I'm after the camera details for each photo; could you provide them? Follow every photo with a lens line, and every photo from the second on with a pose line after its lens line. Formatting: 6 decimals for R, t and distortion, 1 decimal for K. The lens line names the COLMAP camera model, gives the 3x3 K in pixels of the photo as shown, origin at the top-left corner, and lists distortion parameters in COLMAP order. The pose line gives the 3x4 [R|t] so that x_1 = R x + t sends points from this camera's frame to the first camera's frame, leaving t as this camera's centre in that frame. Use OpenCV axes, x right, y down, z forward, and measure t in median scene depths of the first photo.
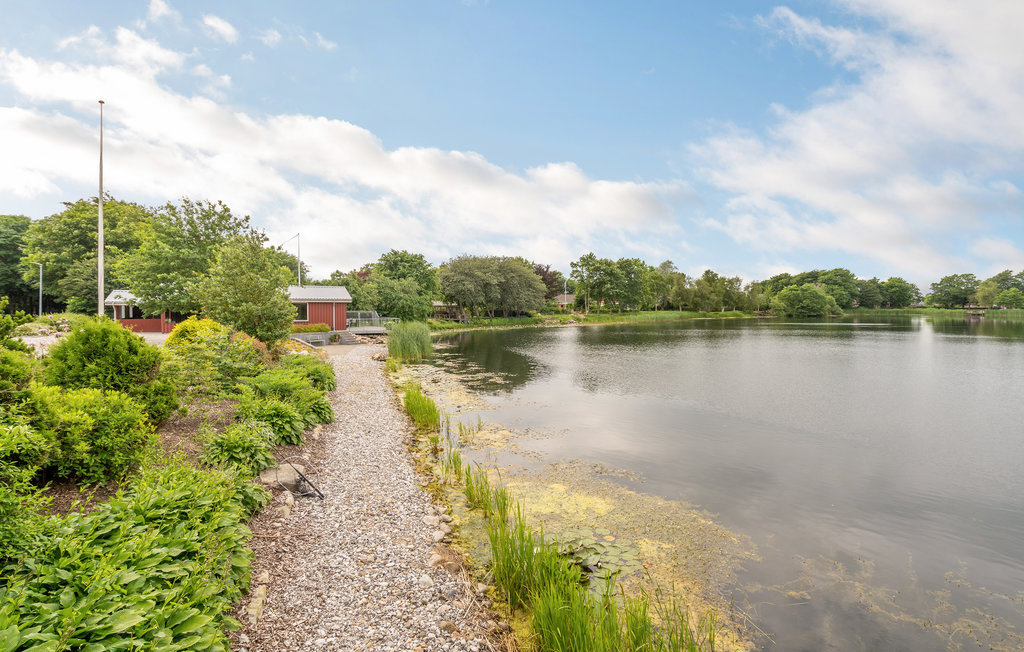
lens RADIAL K [[463.3, 0, 512.0], [0, 463.3, 326.0], [0, 0, 1]] dist [0.001169, 0.000053]
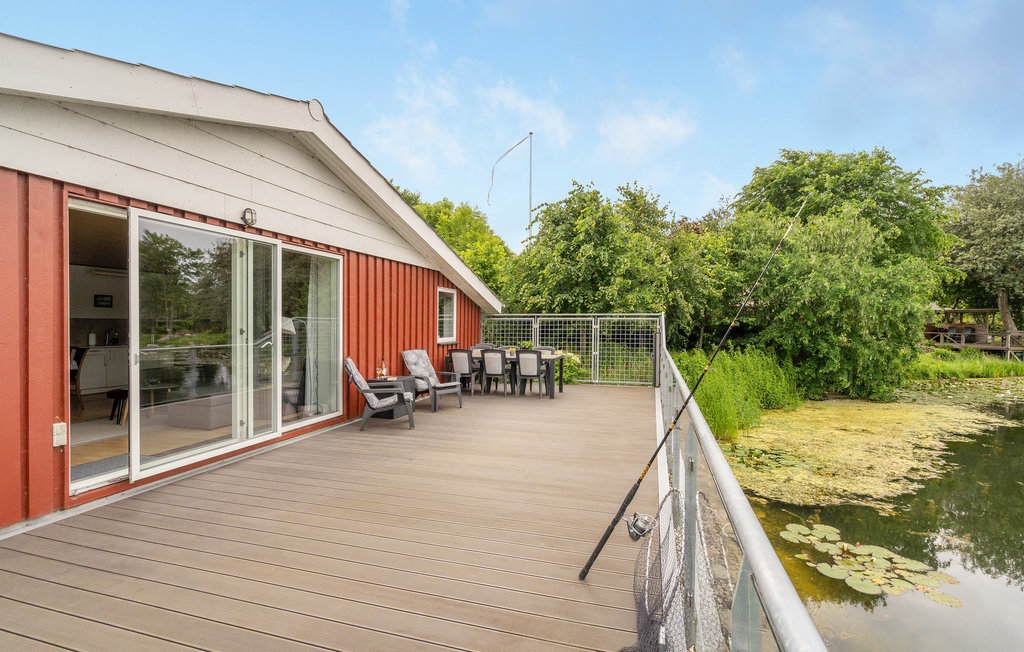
lens RADIAL K [[463.3, 0, 512.0], [0, 463.3, 326.0], [0, 0, 1]] dist [0.001169, 0.000053]
pose [[0.719297, 0.063315, -0.691812, -0.150023], [-0.052409, 0.997946, 0.036842, -0.024207], [0.692723, 0.009757, 0.721137, 0.579133]]
